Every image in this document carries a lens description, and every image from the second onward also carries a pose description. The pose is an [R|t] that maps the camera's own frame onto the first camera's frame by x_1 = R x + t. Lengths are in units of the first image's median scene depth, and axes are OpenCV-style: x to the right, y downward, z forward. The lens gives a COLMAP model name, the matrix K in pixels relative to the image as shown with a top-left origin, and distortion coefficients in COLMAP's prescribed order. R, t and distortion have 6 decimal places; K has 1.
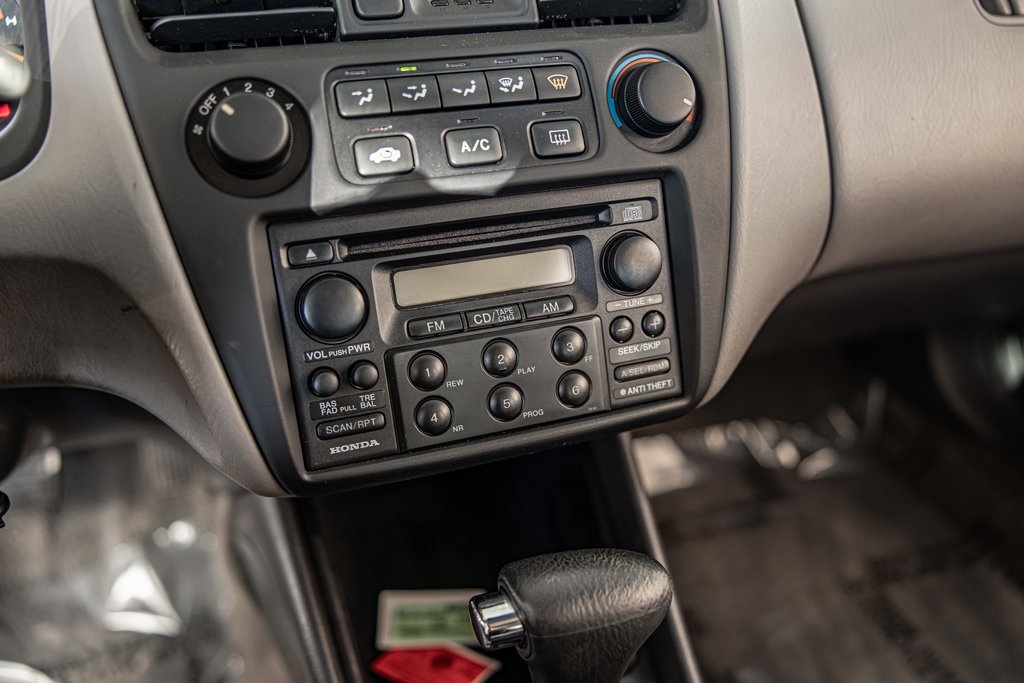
lens RADIAL K [[834.2, 0, 512.0], [0, 834.2, 341.5], [0, 0, 1]] dist [-0.034974, 0.042759]
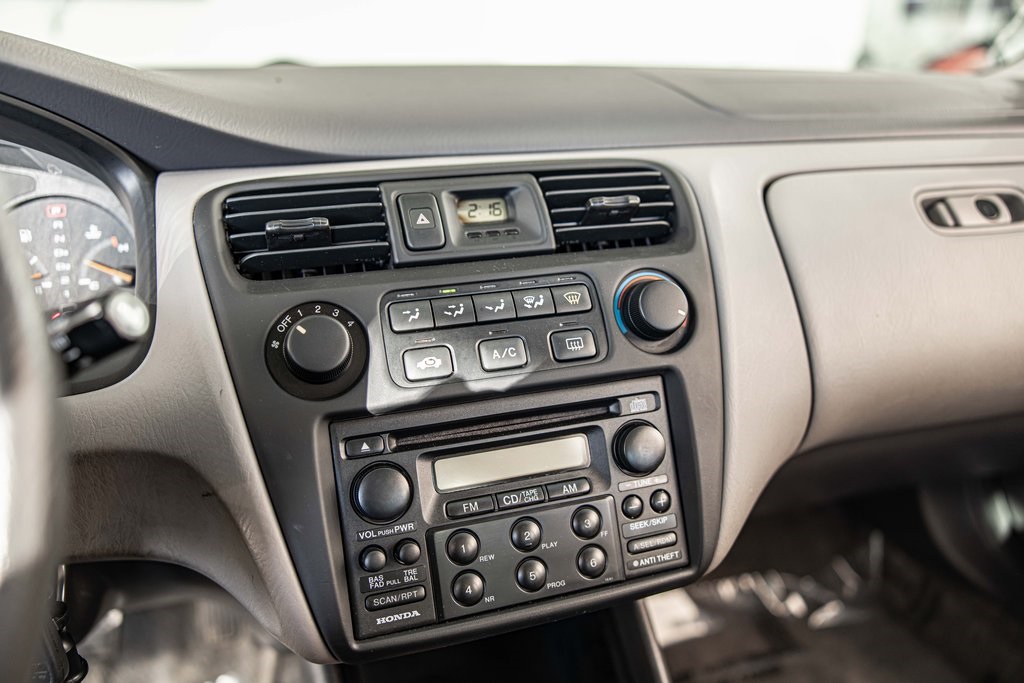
lens RADIAL K [[764.6, 0, 512.0], [0, 764.6, 341.5], [0, 0, 1]] dist [-0.005900, -0.002846]
pose [[0.999624, -0.010221, -0.025434, -0.004586], [0.005344, 0.982748, -0.184870, -0.046216], [0.026885, 0.184664, 0.982434, -0.076961]]
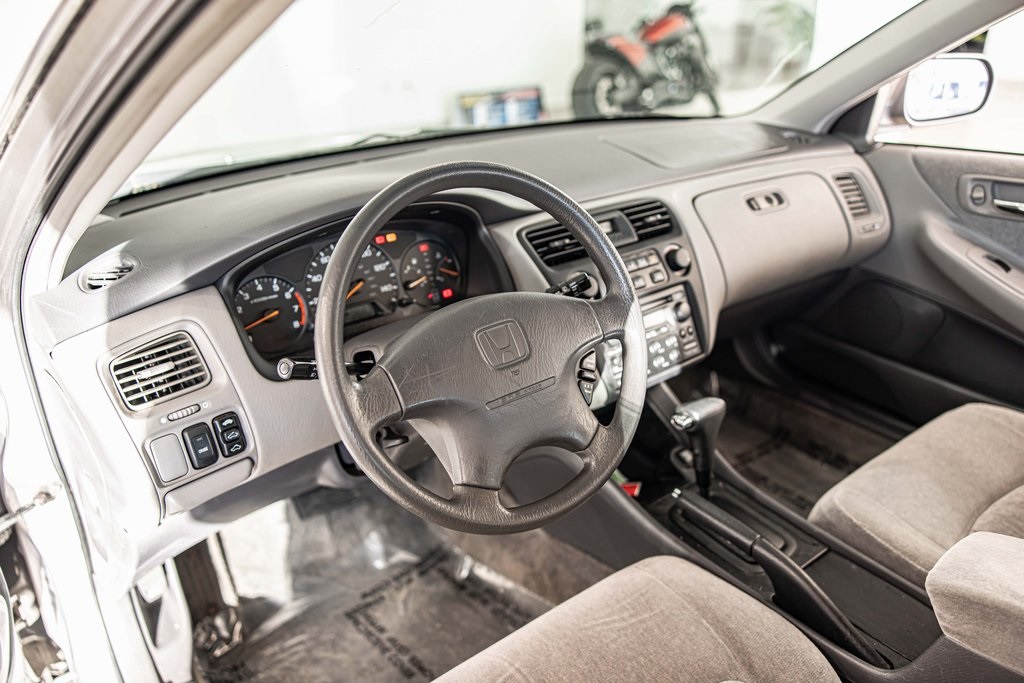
lens RADIAL K [[764.6, 0, 512.0], [0, 764.6, 341.5], [0, 0, 1]] dist [-0.005900, -0.002846]
pose [[0.948784, -0.160925, 0.271867, -1.283886], [0.193791, 0.976081, -0.098541, 0.175905], [-0.249507, 0.146179, 0.957276, -1.594953]]
